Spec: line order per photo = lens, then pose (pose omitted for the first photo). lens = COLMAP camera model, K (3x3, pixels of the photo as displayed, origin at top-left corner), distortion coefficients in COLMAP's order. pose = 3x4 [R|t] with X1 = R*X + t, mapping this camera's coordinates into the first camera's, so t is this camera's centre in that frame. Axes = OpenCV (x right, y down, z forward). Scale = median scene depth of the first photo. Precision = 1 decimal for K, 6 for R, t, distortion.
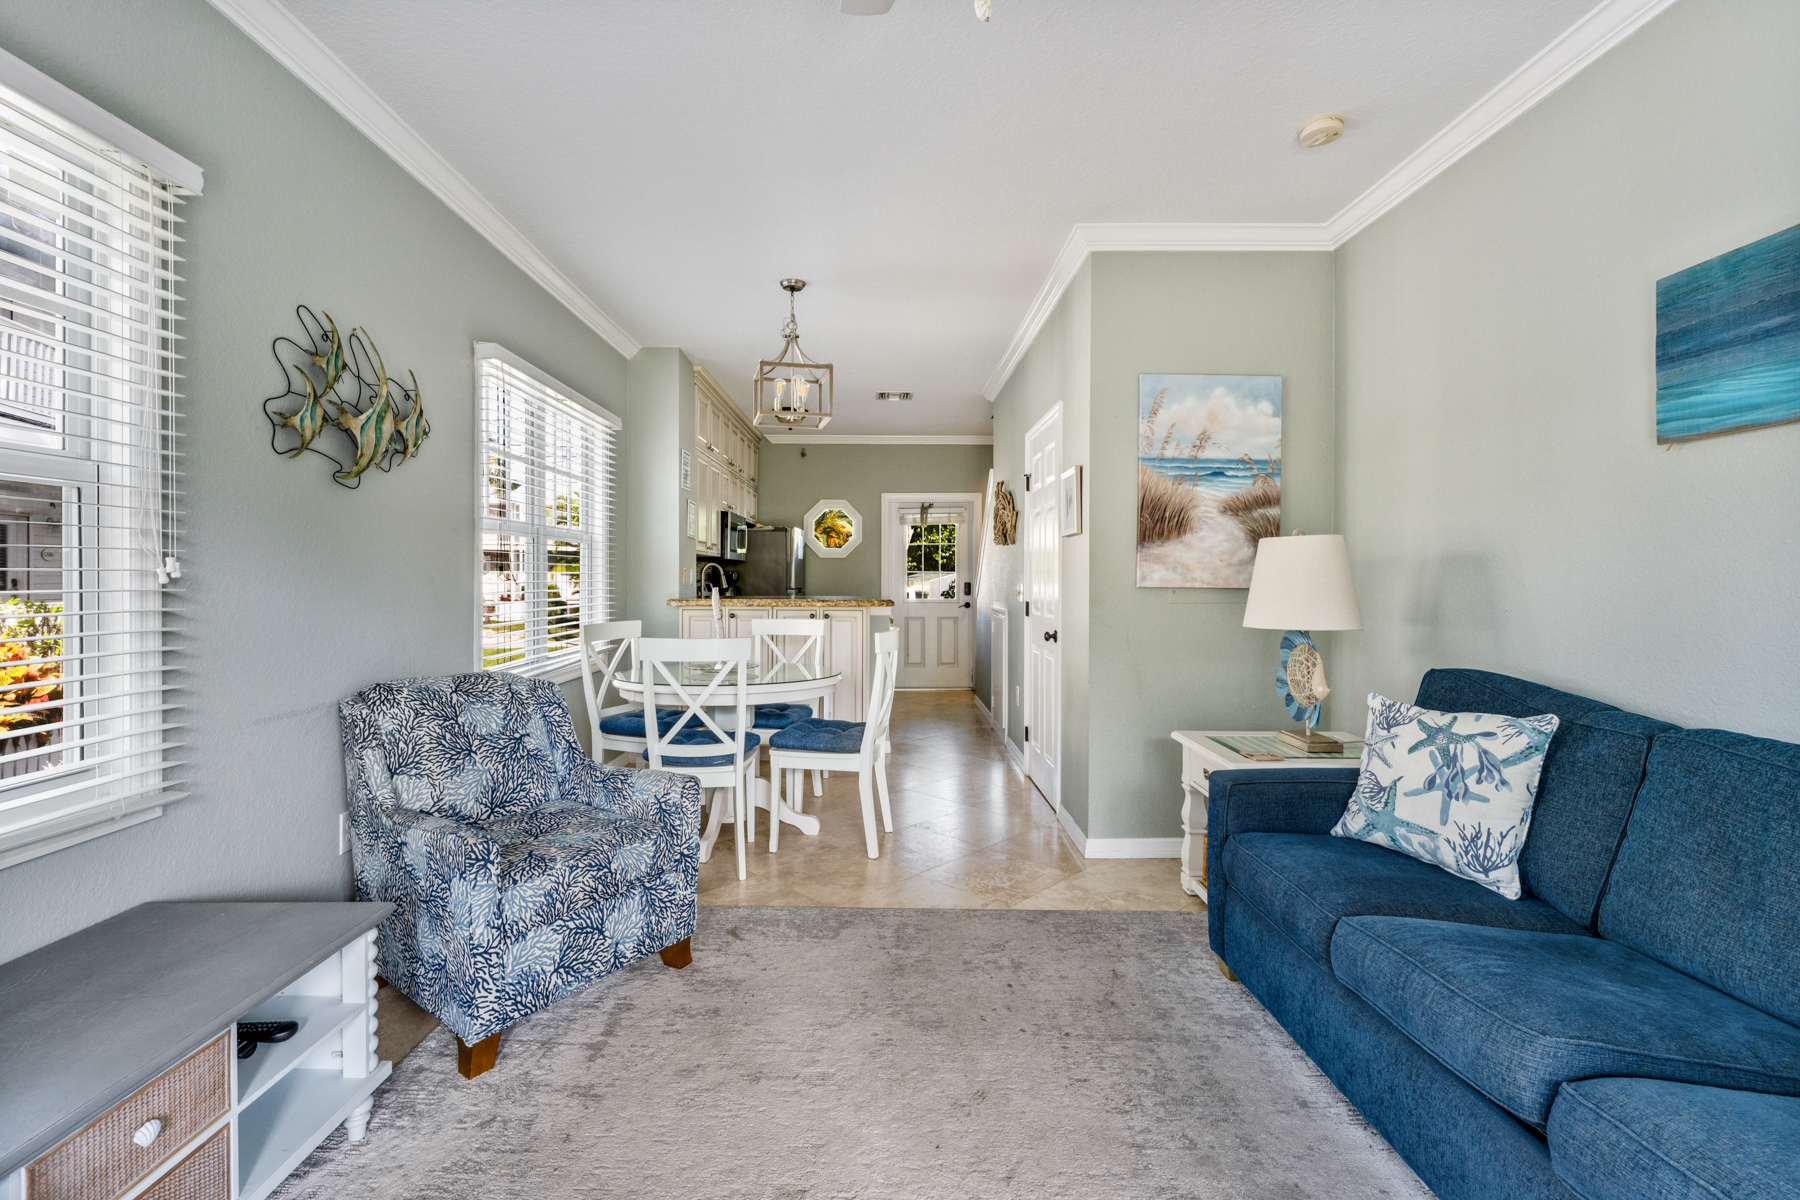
lens RADIAL K [[806.4, 0, 900.1], [0, 806.4, 563.5], [0, 0, 1]] dist [-0.001075, -0.000205]
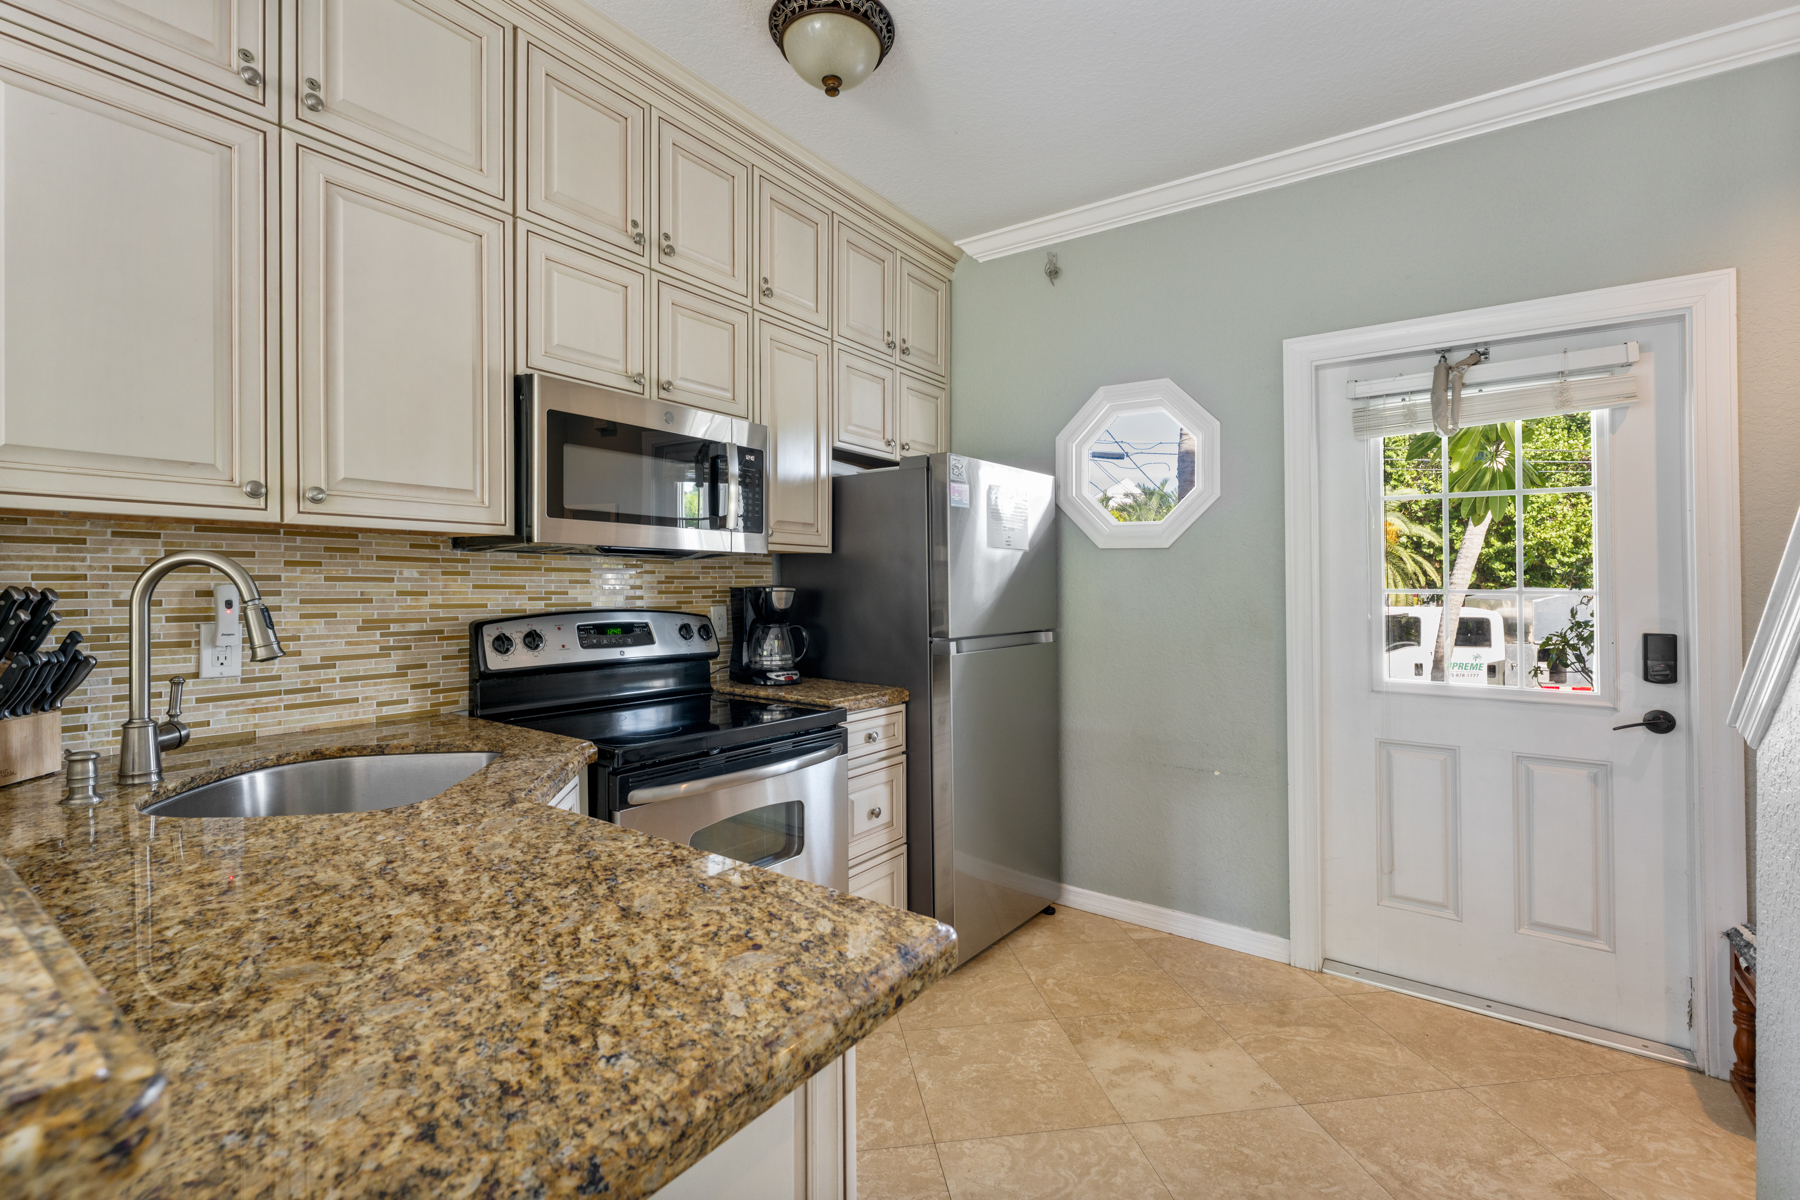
lens RADIAL K [[806.4, 0, 900.1], [0, 806.4, 563.5], [0, 0, 1]] dist [-0.001075, -0.000205]
pose [[0.802910, -0.012205, -0.595975, 0.050008], [0.003235, 0.999865, -0.016119, 0.005538], [0.596091, 0.011014, 0.802841, 0.757850]]
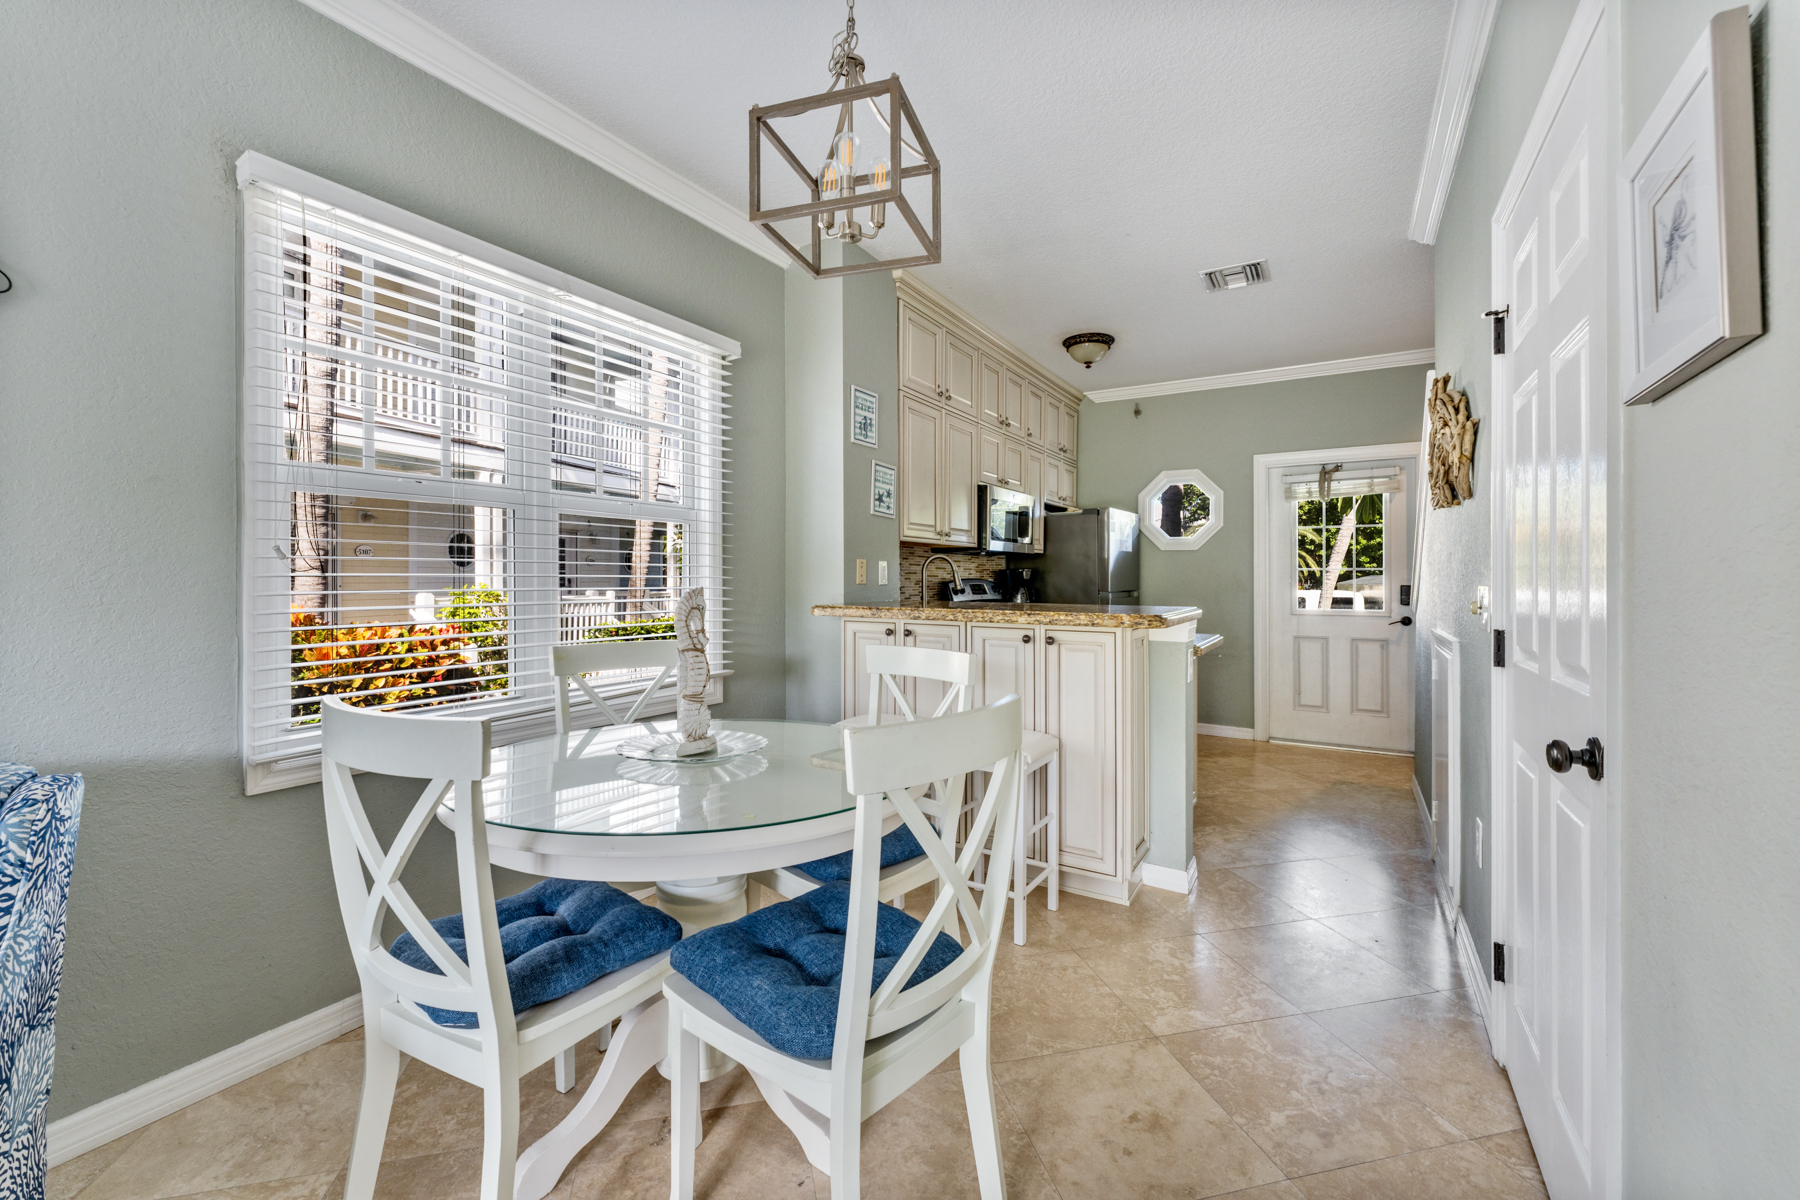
lens RADIAL K [[734.9, 0, 897.9], [0, 734.9, 571.5], [0, 0, 1]] dist [-0.001893, -0.000181]
pose [[0.842385, -0.005112, -0.538852, 0.067868], [0.007100, 0.999973, 0.001613, 0.010558], [0.538829, -0.005185, 0.842399, 0.352372]]
